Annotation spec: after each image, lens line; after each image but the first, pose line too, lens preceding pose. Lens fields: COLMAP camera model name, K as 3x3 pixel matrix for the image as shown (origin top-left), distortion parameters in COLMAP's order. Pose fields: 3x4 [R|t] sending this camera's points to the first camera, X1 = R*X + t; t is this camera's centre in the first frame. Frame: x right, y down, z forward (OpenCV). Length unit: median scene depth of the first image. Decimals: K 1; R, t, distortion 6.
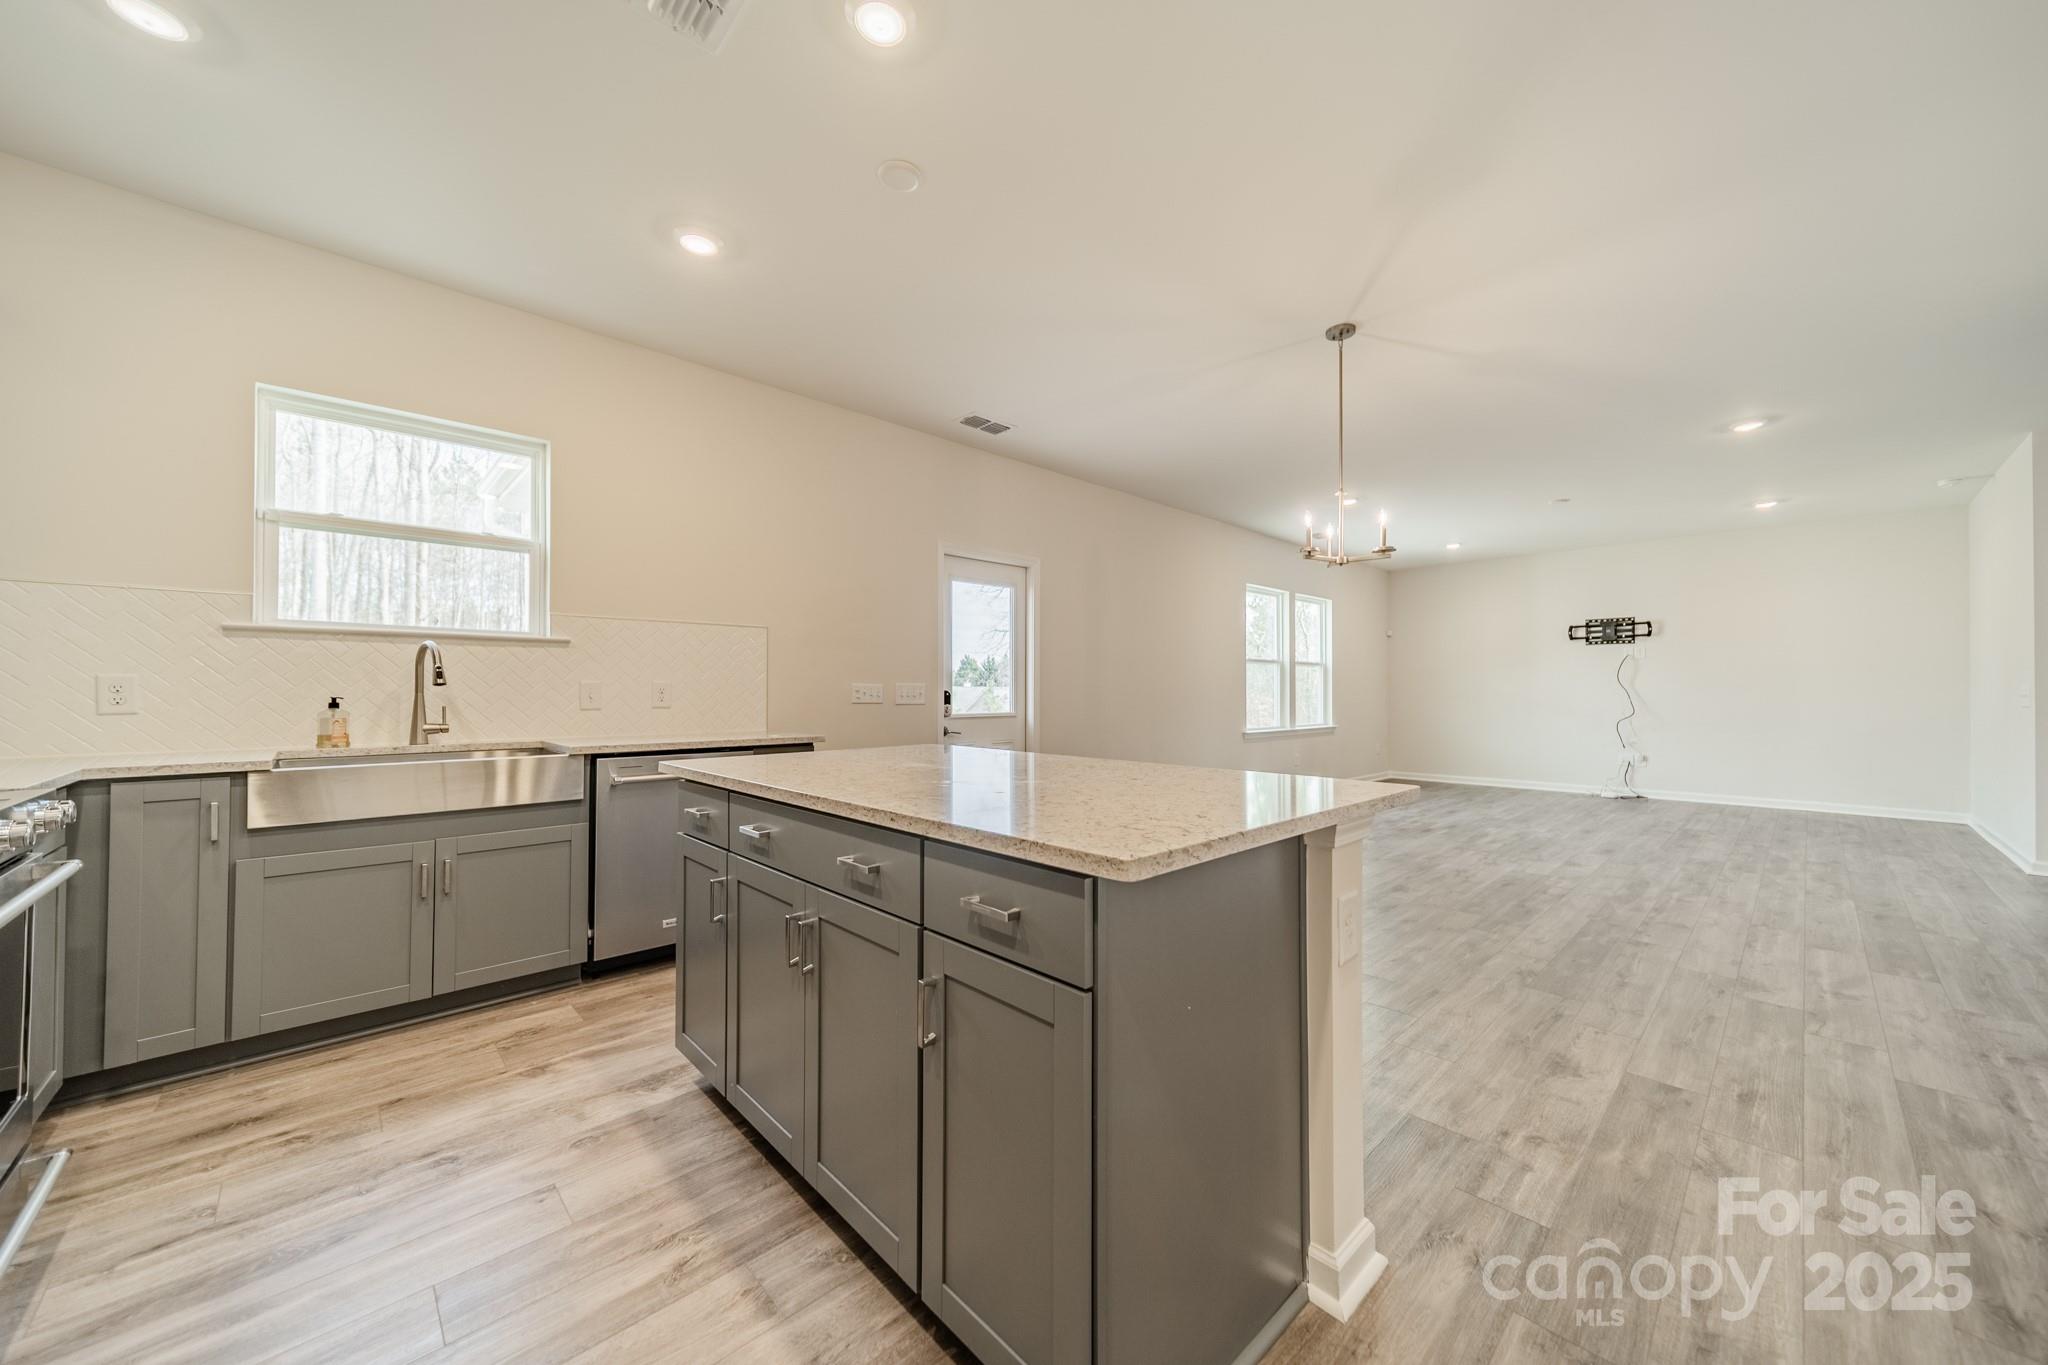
lens RADIAL K [[735.4, 0, 1032.4], [0, 735.4, 684.1], [0, 0, 1]] dist [0.007743, 0.000116]
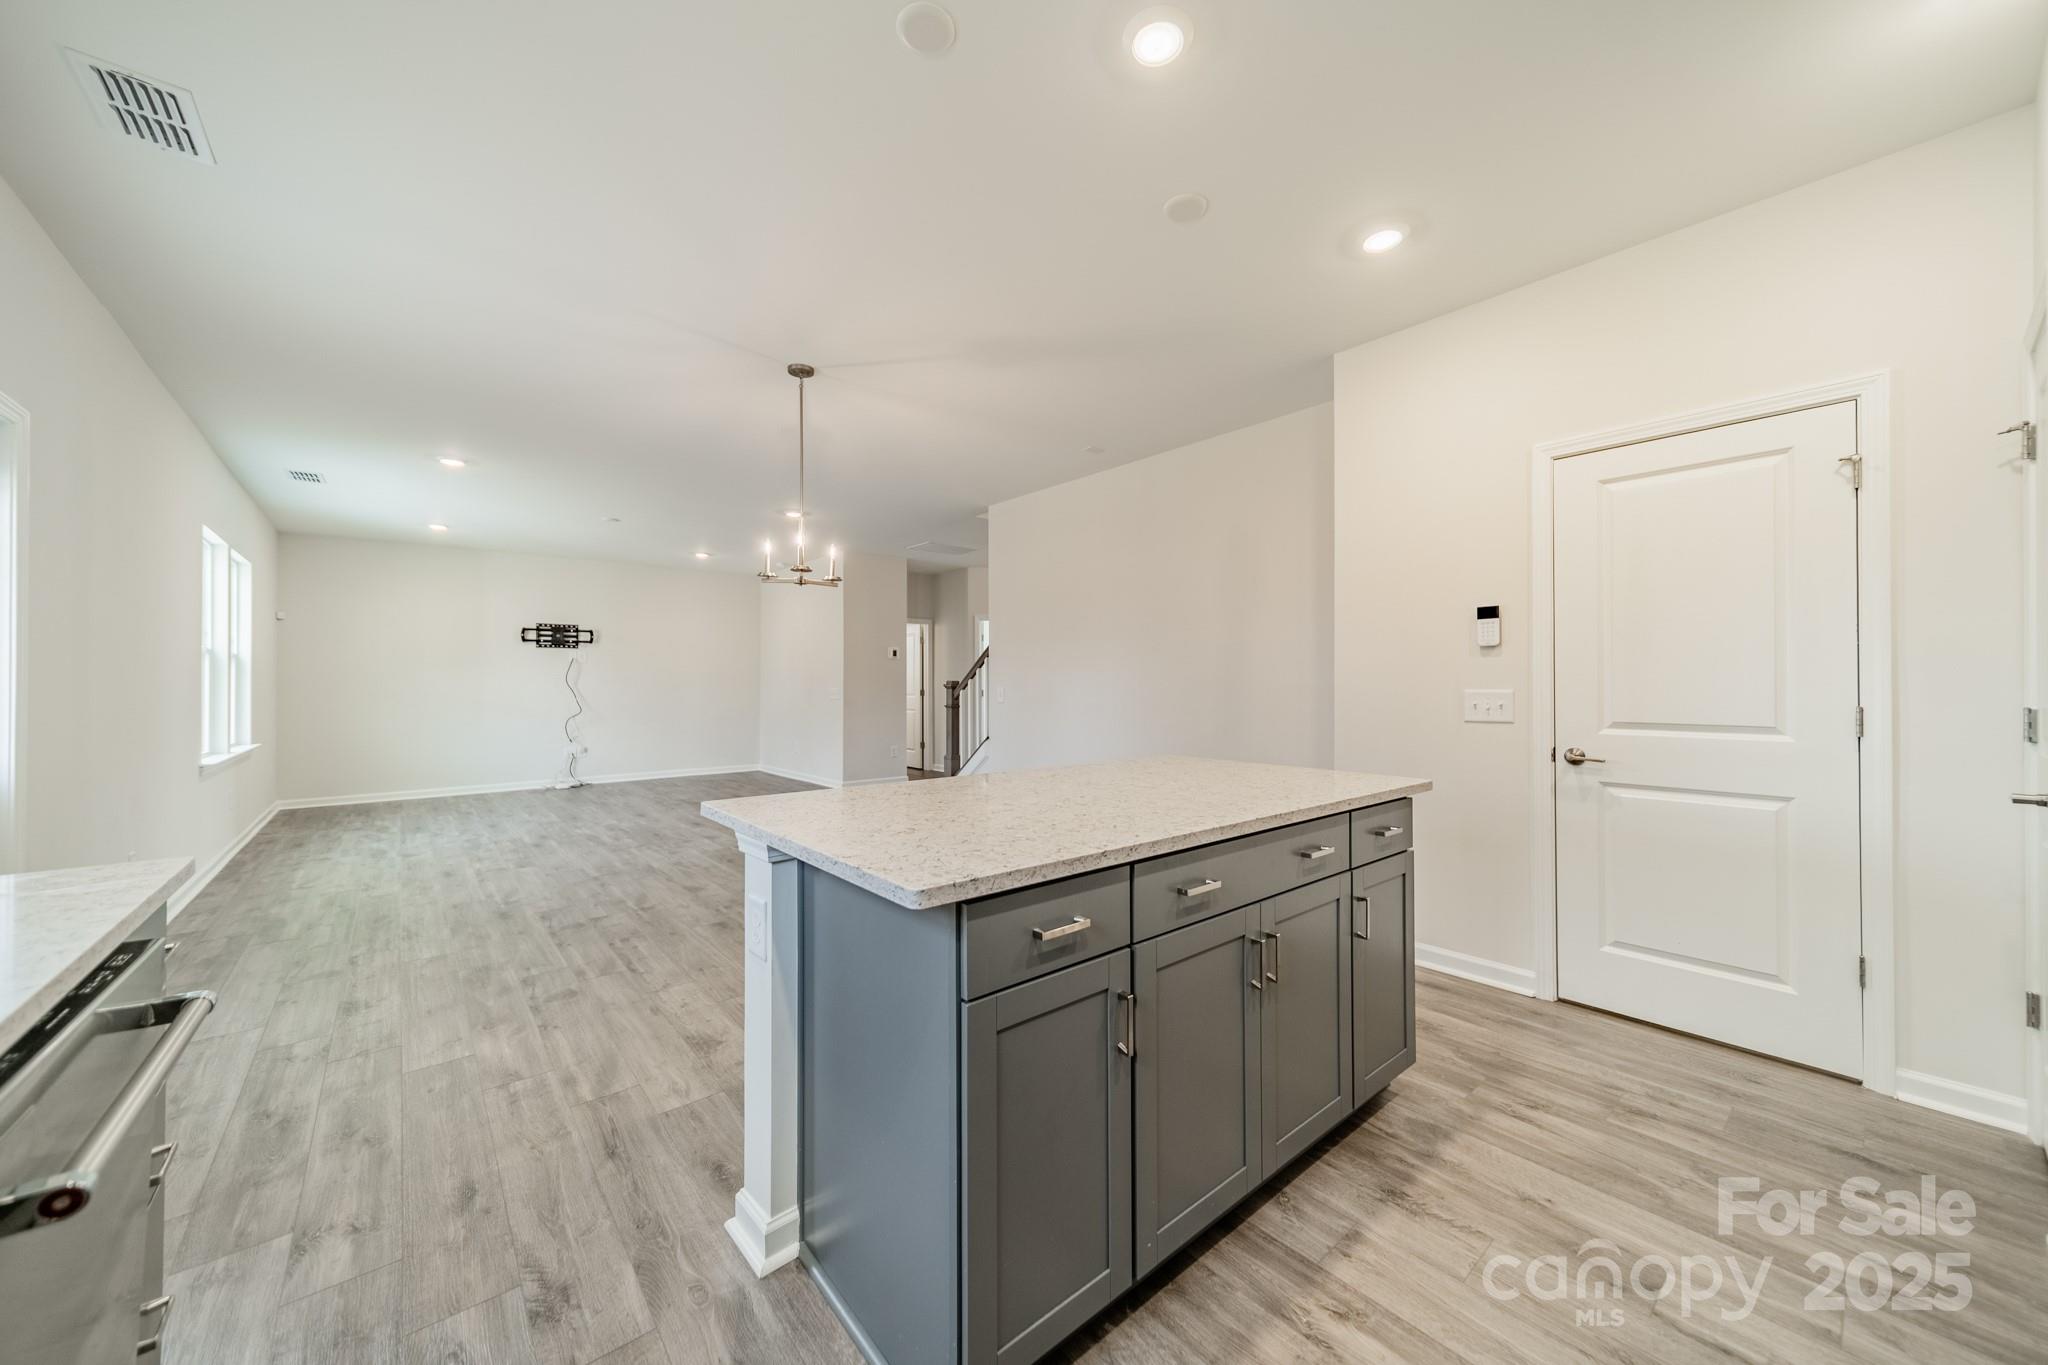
lens RADIAL K [[735.4, 0, 1030.5], [0, 735.4, 682.1], [0, 0, 1]] dist [0.007743, 0.000116]
pose [[0.058666, 0.001422, 0.998277, -0.488624], [-0.007776, 0.999969, -0.000967, -0.014902], [-0.998247, -0.007706, 0.058675, 0.450011]]
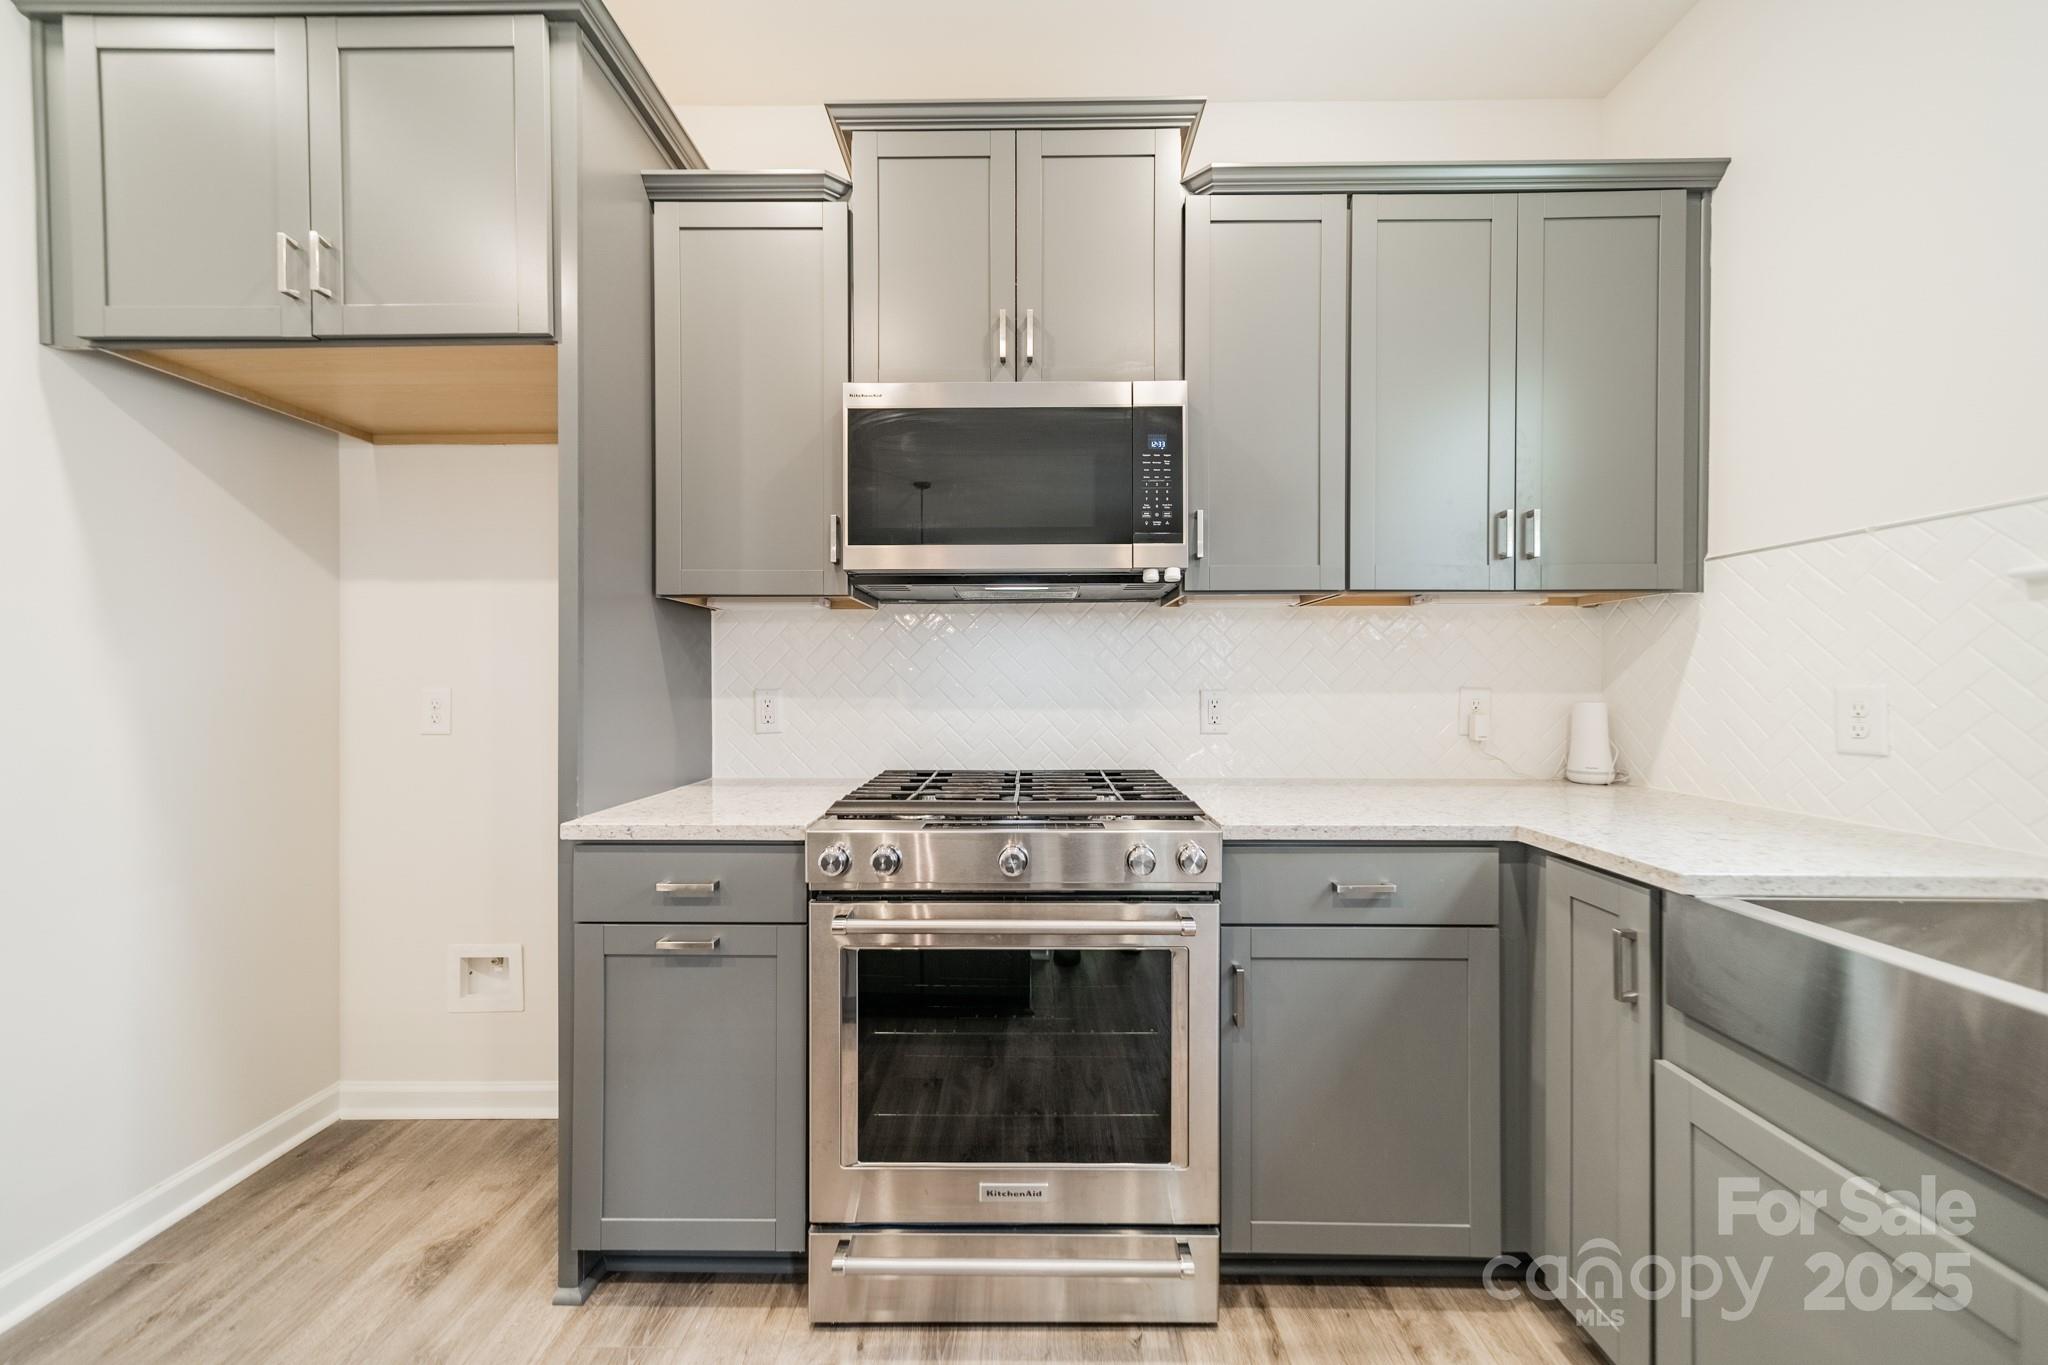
lens RADIAL K [[735.4, 0, 1023.8], [0, 735.4, 682.2], [0, 0, 1]] dist [0.007743, 0.000116]
pose [[-0.698553, 0.000982, -0.715558, -0.203696], [0.007283, 0.999957, -0.005739, -0.009413], [0.715521, -0.009221, -0.698530, 0.517568]]
